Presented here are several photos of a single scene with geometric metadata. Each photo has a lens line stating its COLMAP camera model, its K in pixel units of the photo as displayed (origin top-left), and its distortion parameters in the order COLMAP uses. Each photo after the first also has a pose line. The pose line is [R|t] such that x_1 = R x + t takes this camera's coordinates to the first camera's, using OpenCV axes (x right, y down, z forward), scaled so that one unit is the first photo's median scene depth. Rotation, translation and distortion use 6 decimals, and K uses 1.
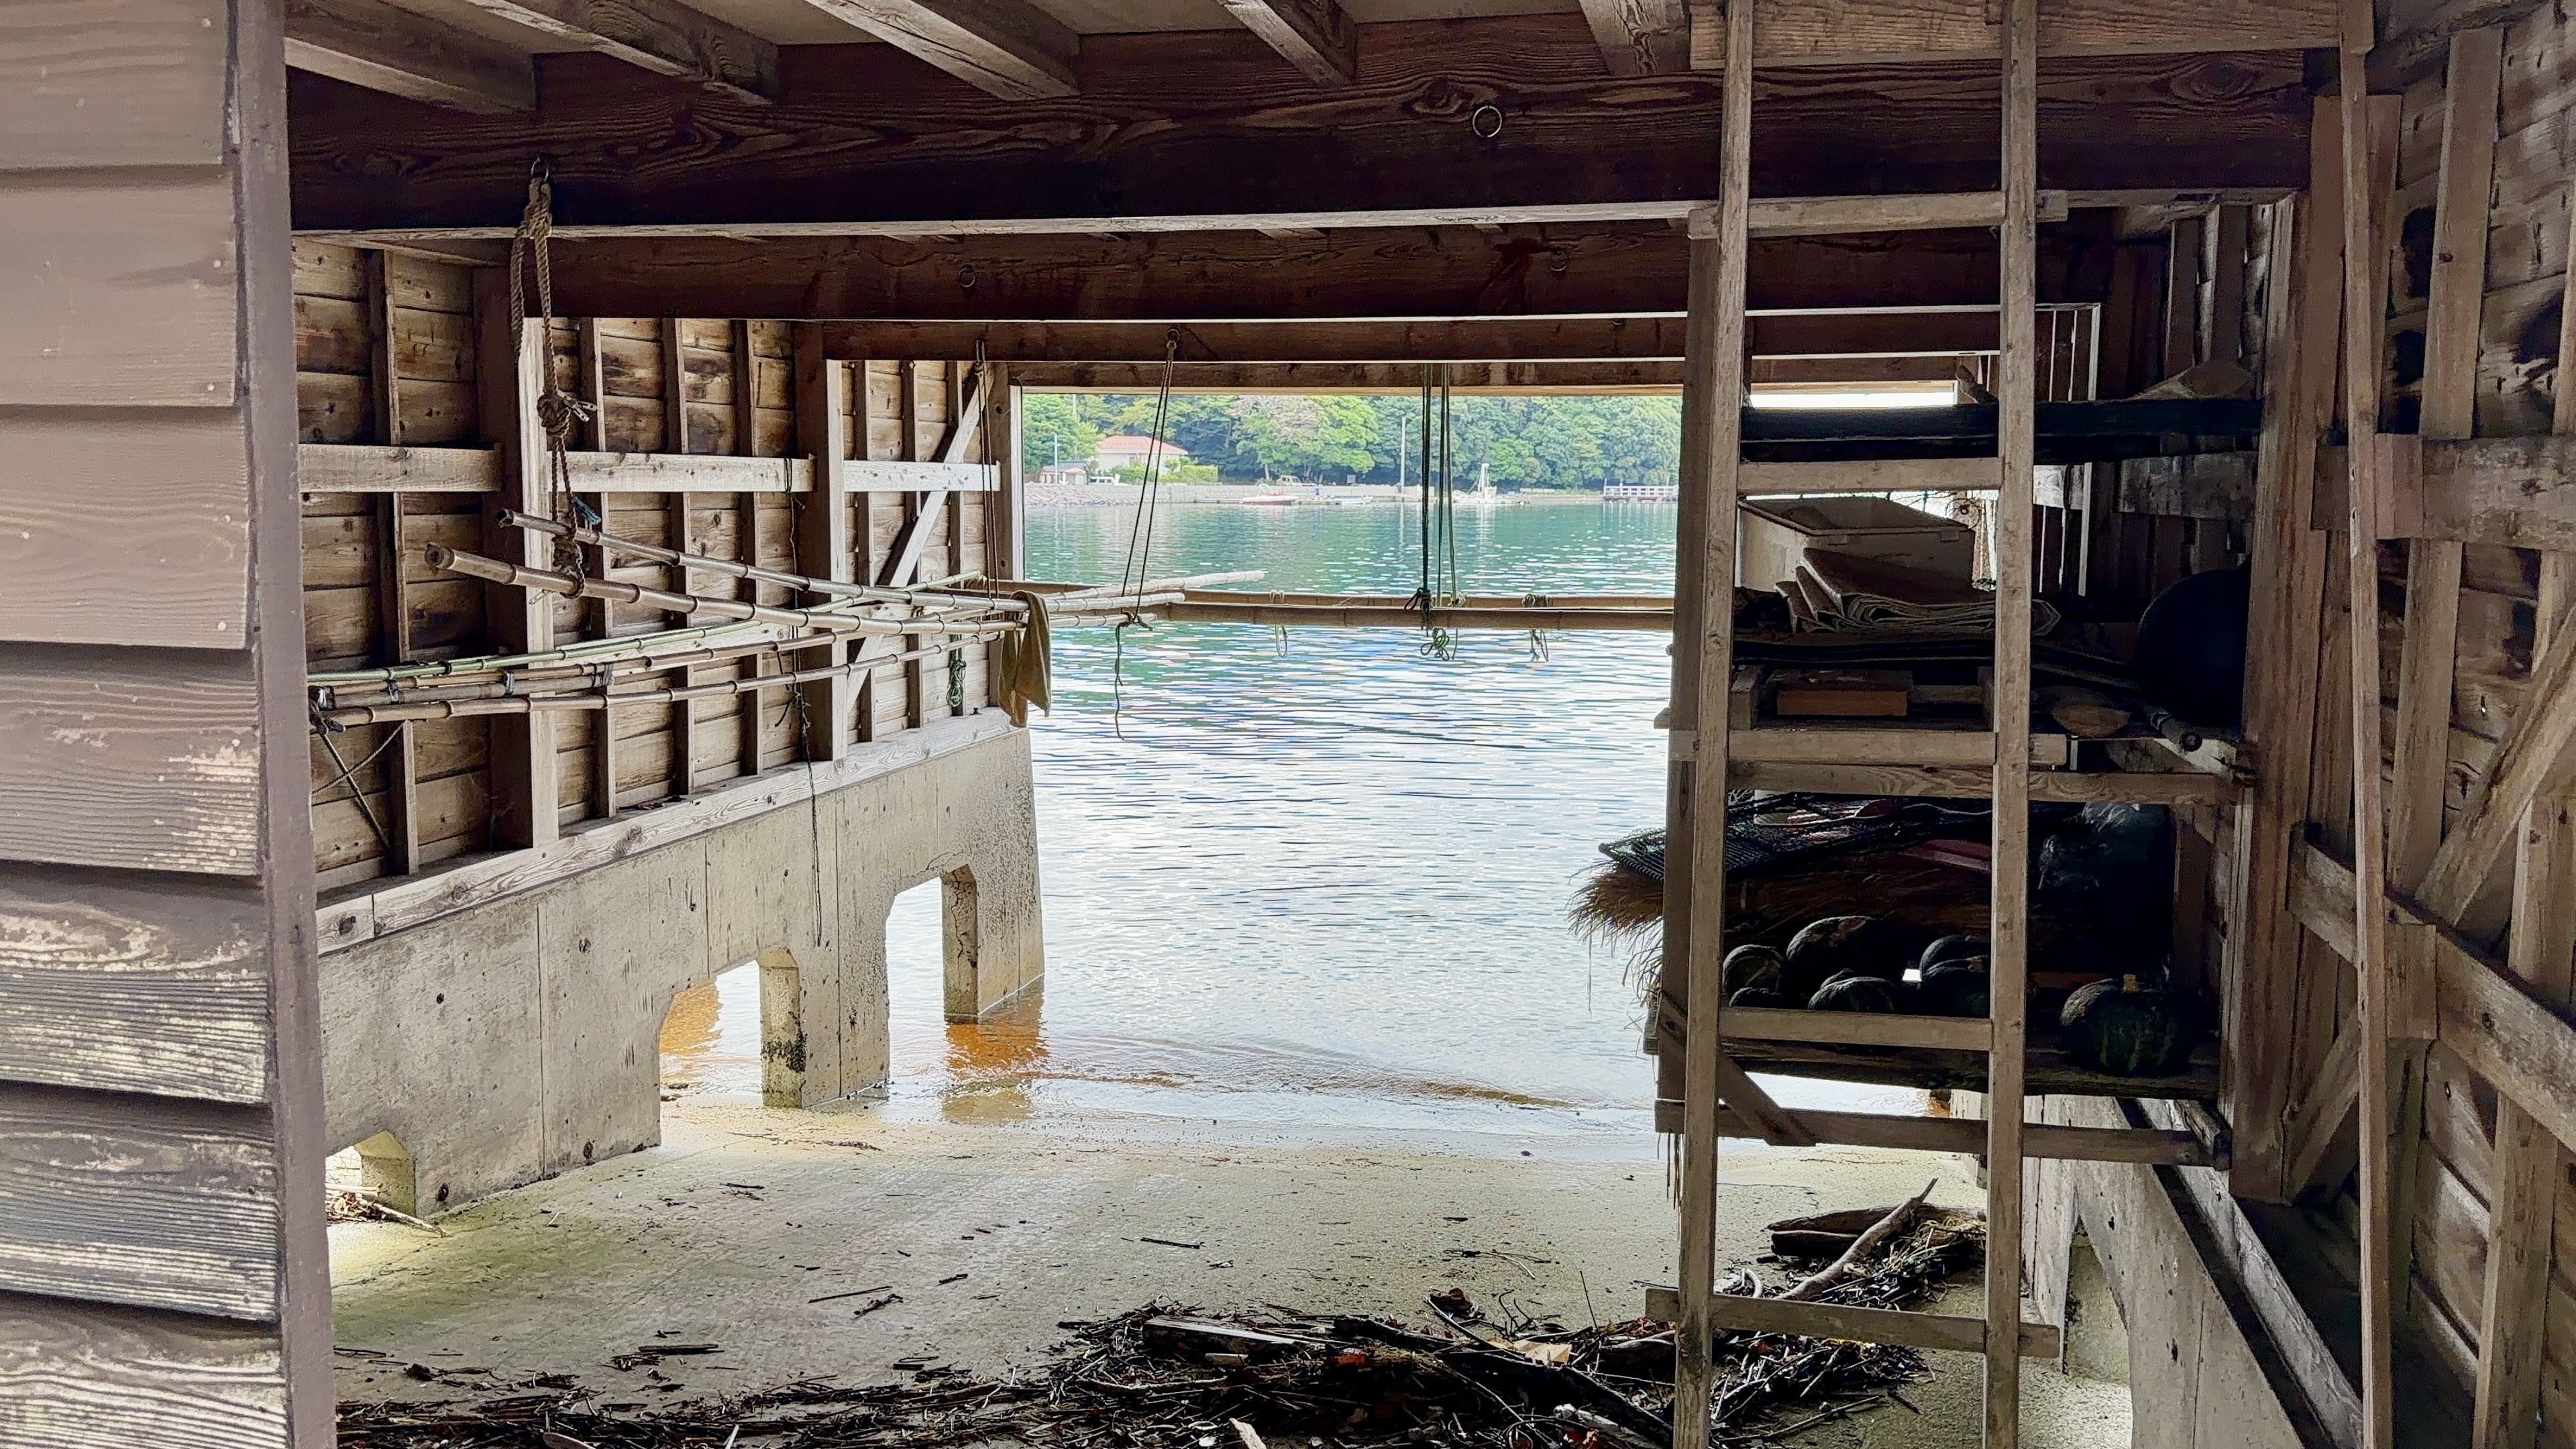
lens RADIAL K [[2219.3, 0, 1288.0], [0, 2219.3, 724.5], [0, 0, 1]] dist [0.218644, -0.438684]
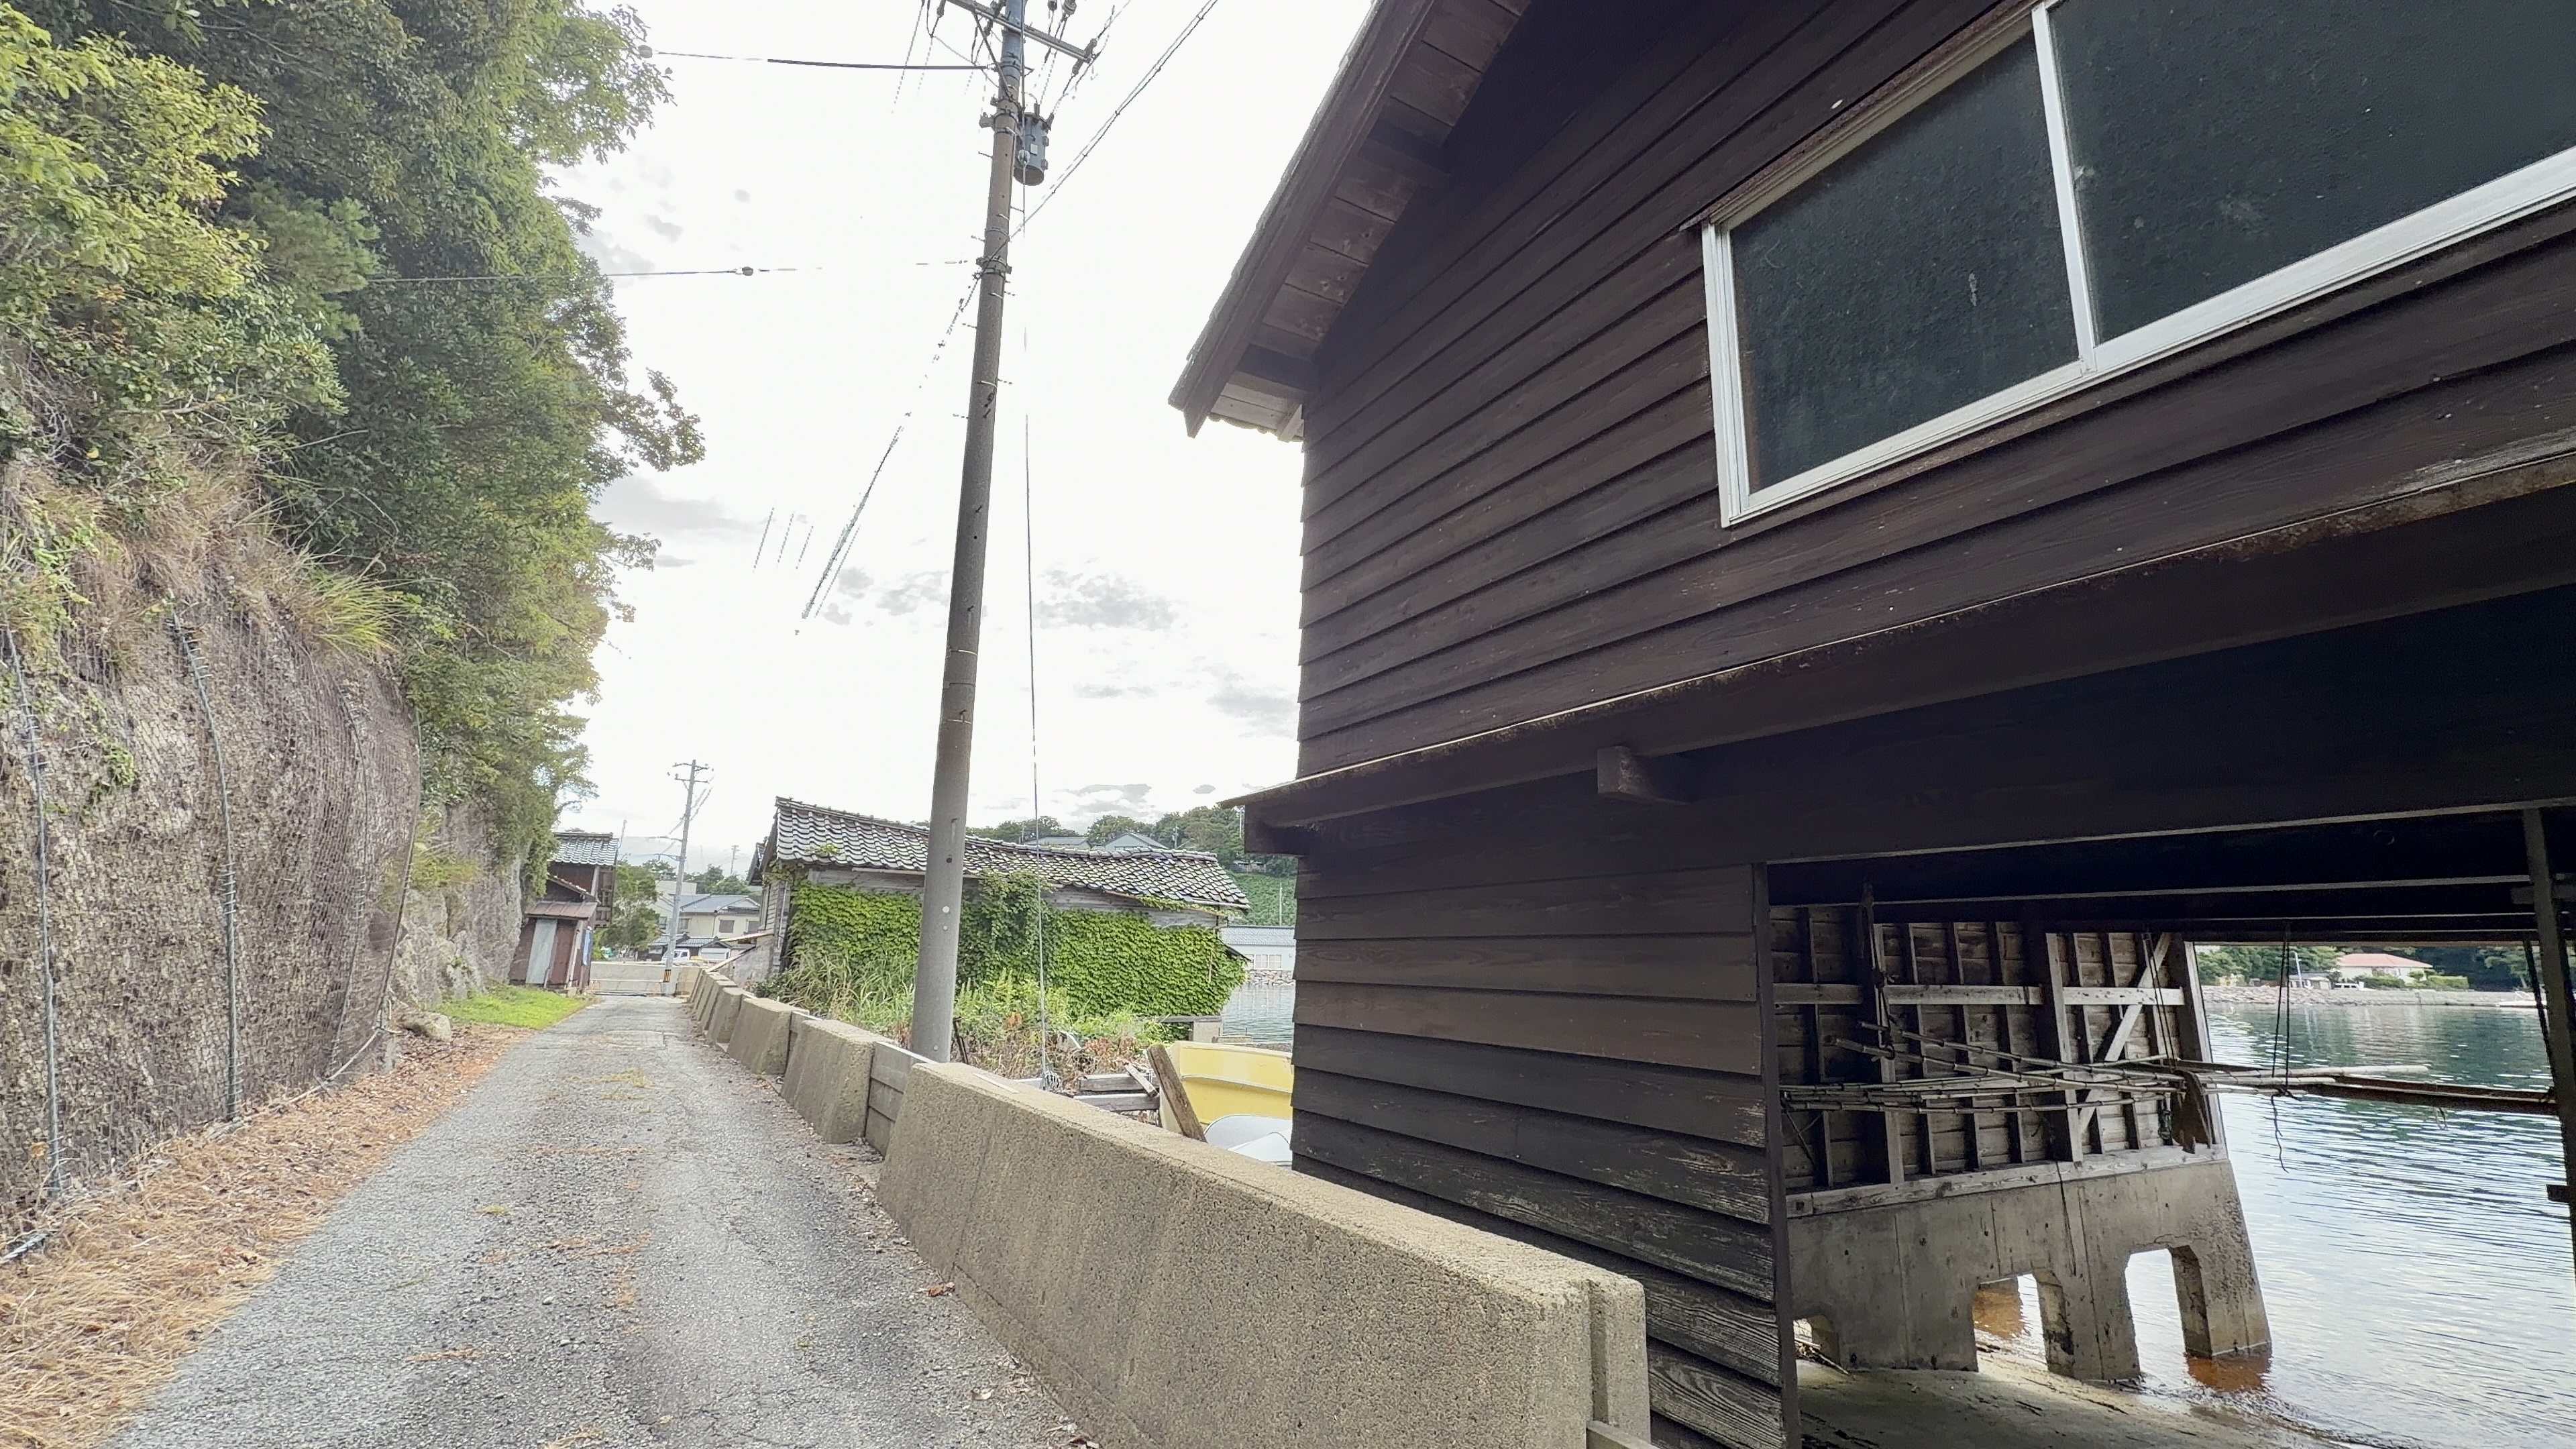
lens RADIAL K [[1092.4, 0, 1288.0], [0, 1092.4, 724.5], [0, 0, 1]] dist [-0.001858, 0.001065]
pose [[0.684904, -0.144359, -0.714190, 0.046859], [-0.102247, 0.951436, -0.290369, 0.002076], [0.721424, 0.271899, 0.636882, -0.107875]]
